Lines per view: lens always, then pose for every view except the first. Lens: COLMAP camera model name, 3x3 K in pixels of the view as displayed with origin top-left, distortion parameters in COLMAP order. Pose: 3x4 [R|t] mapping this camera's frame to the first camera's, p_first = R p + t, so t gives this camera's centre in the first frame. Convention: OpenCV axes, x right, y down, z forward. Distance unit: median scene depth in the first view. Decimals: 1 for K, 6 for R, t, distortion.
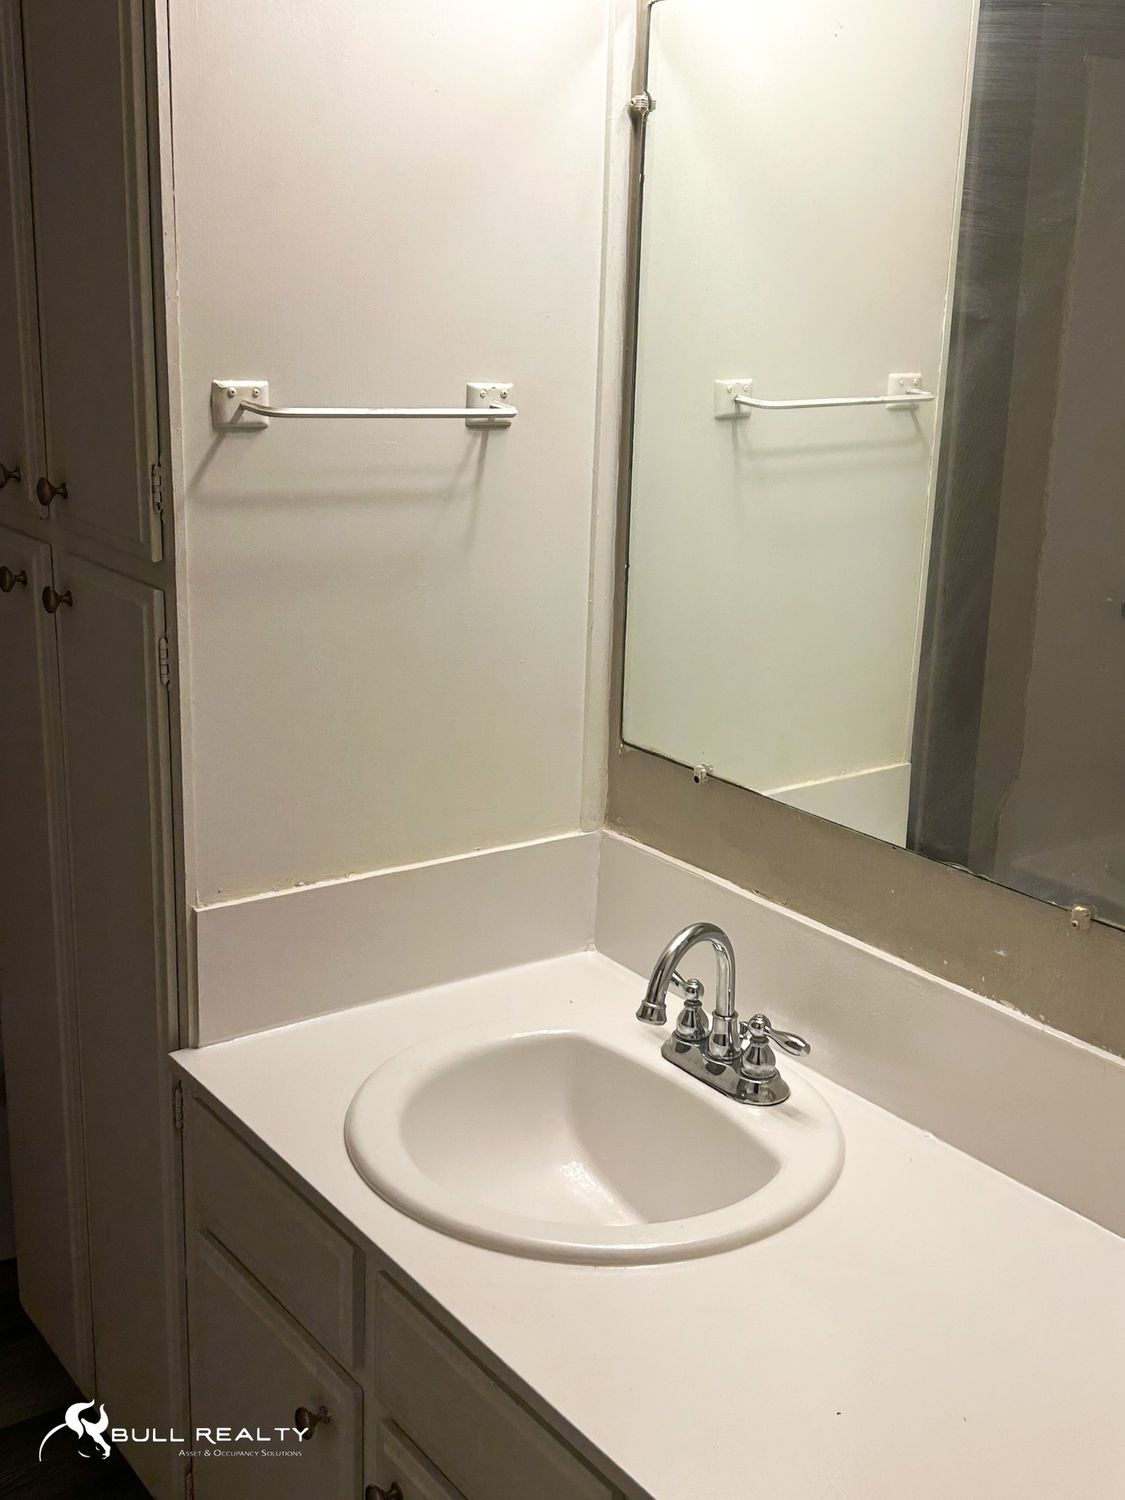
lens RADIAL K [[1673.0, 0, 564.2], [0, 1673.0, 749.1], [0, 0, 1]] dist [0.061168, 0.000000]
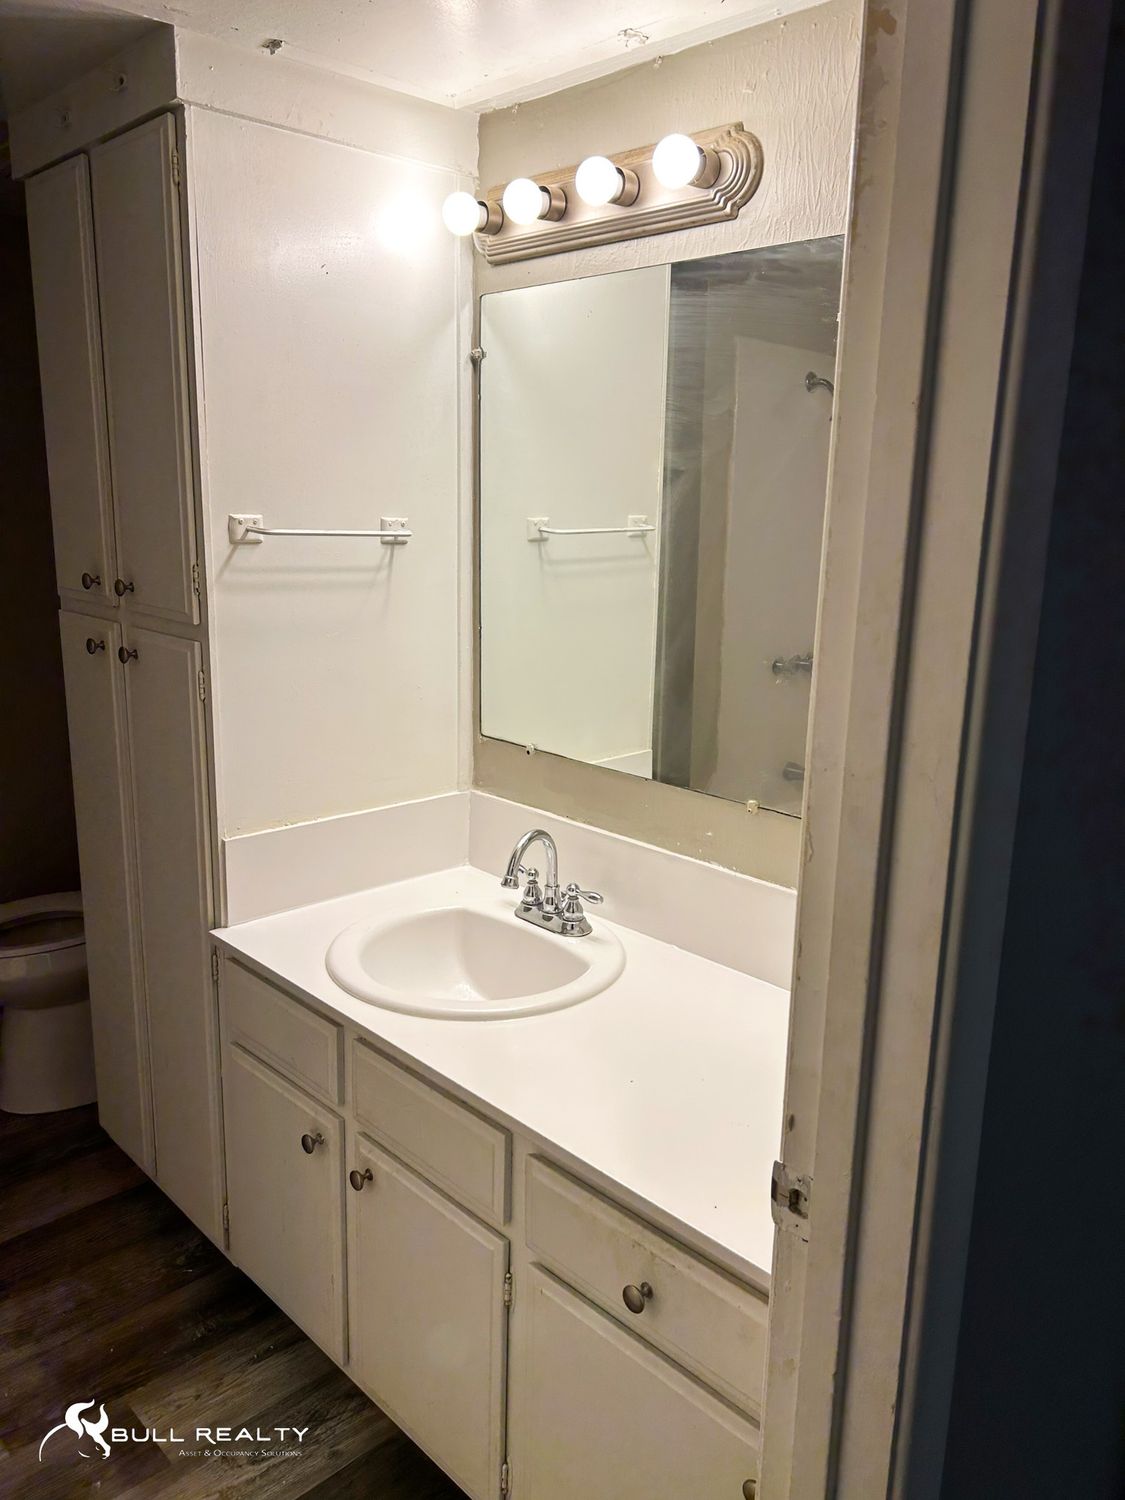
lens RADIAL K [[1124.5, 0, 547.6], [0, 1124.5, 751.6], [0, 0, 1]] dist [0.048657, -0.055102]
pose [[0.992553, -0.039008, 0.115399, -0.032356], [0.044559, 0.997951, -0.045913, 0.074154], [-0.113371, 0.050713, 0.992258, -0.120116]]
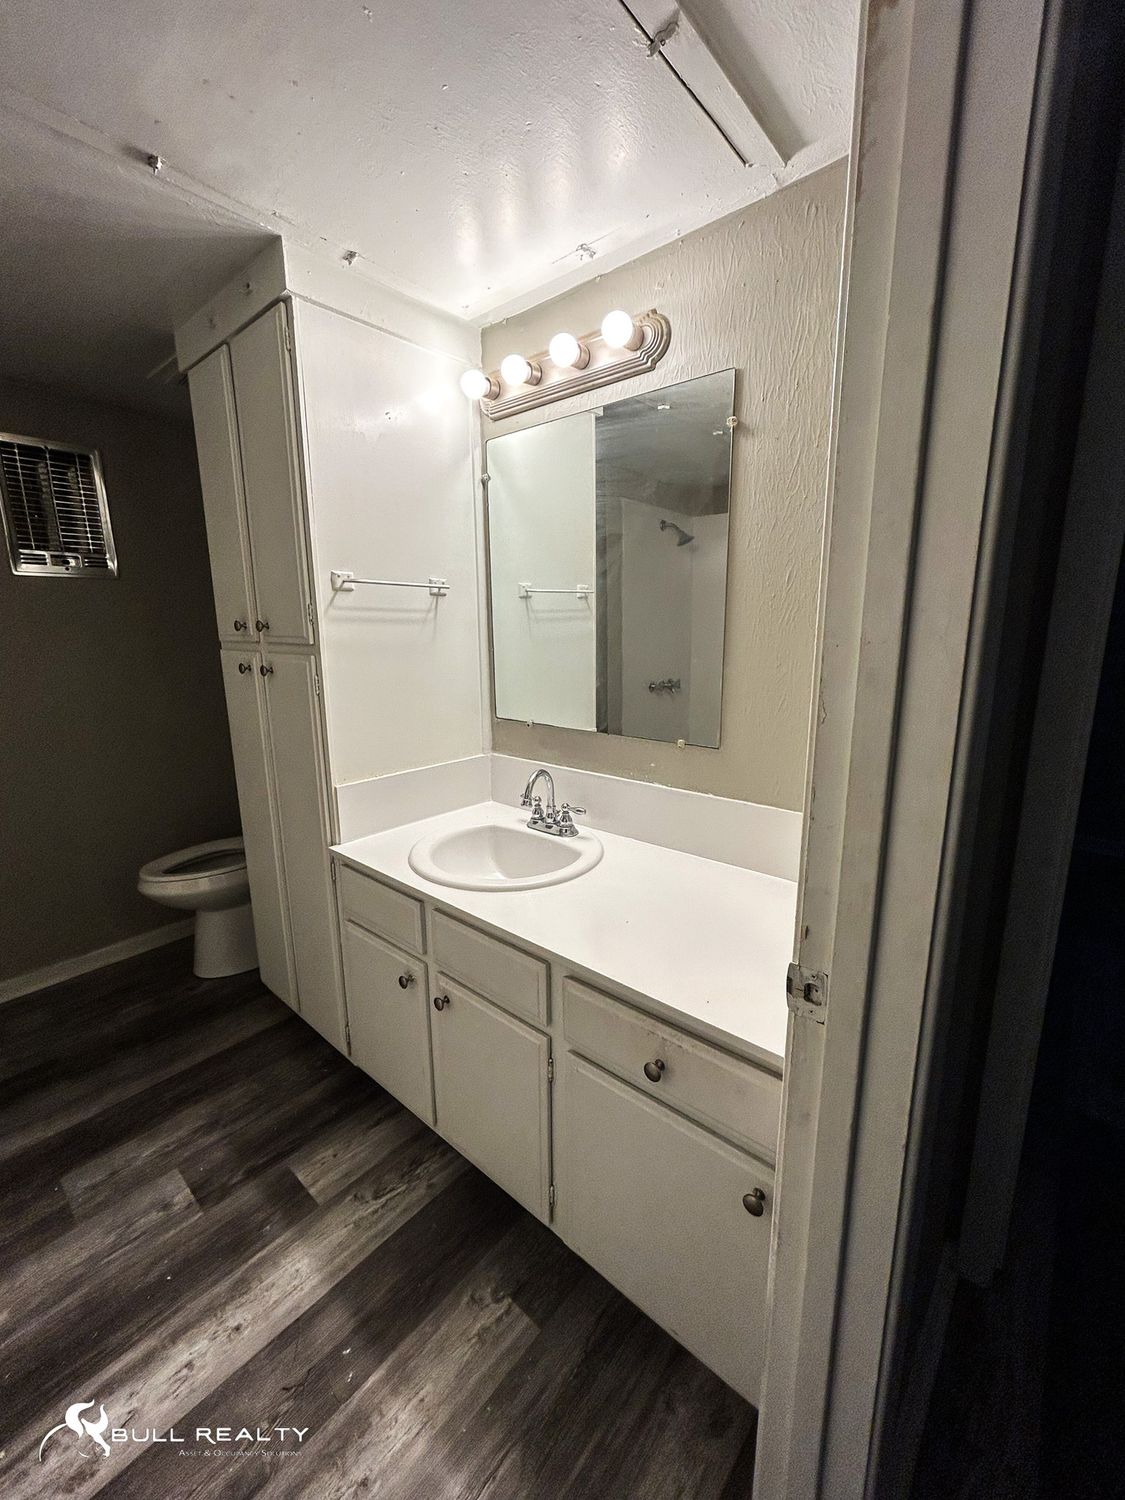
lens RADIAL K [[604.2, 0, 552.4], [0, 604.2, 749.1], [0, 0, 1]] dist [0.001059, -0.001134]
pose [[0.976873, -0.083312, 0.196921, -0.079052], [0.097237, 0.993320, -0.062124, 0.126145], [-0.190430, 0.079835, 0.978449, 0.064882]]
